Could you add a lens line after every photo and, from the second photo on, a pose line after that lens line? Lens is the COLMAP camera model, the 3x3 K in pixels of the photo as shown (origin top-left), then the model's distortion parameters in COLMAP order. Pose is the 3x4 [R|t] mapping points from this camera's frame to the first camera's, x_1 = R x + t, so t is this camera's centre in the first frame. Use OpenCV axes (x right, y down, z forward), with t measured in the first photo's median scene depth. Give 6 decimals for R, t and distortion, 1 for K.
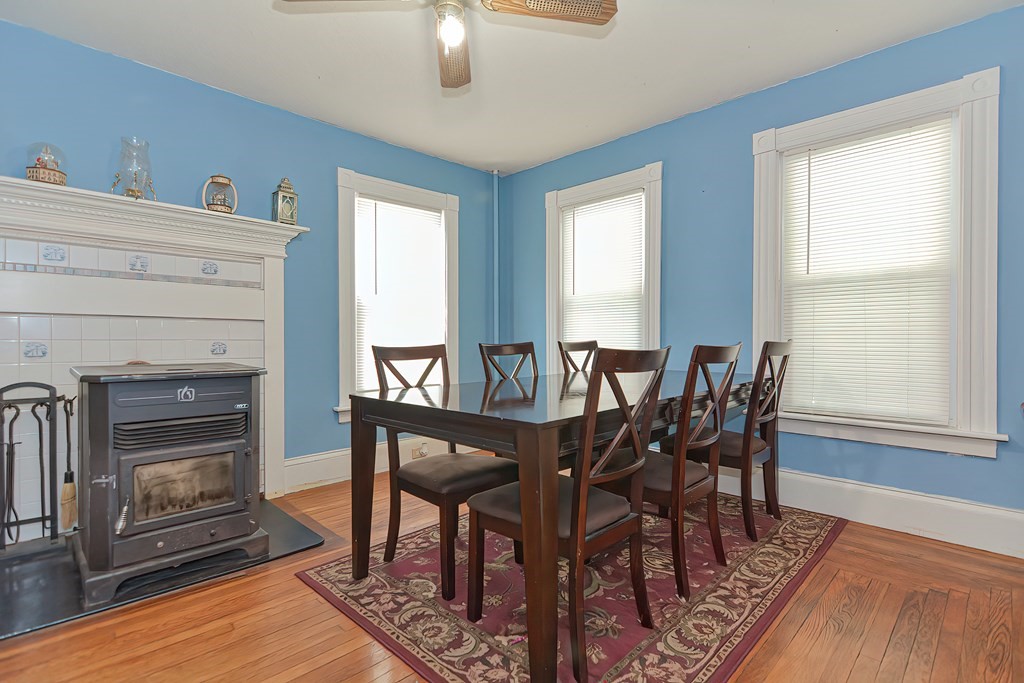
lens RADIAL K [[491.2, 0, 511.6], [0, 491.2, 345.2], [0, 0, 1]] dist [0.031934, -0.000046]
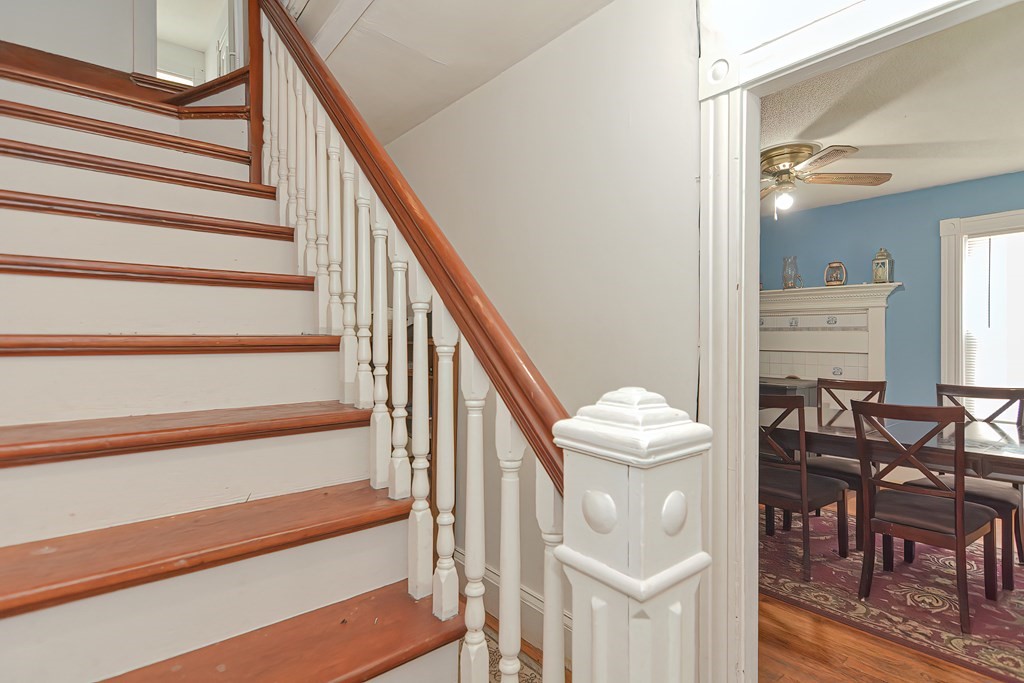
lens RADIAL K [[491.2, 0, 512.8], [0, 491.2, 340.1], [0, 0, 1]] dist [0.031934, -0.000046]
pose [[-0.109253, 0.001411, -0.994013, 1.081809], [-0.013173, 0.999909, 0.002867, -0.083577], [0.993927, 0.013407, -0.109224, 0.164758]]
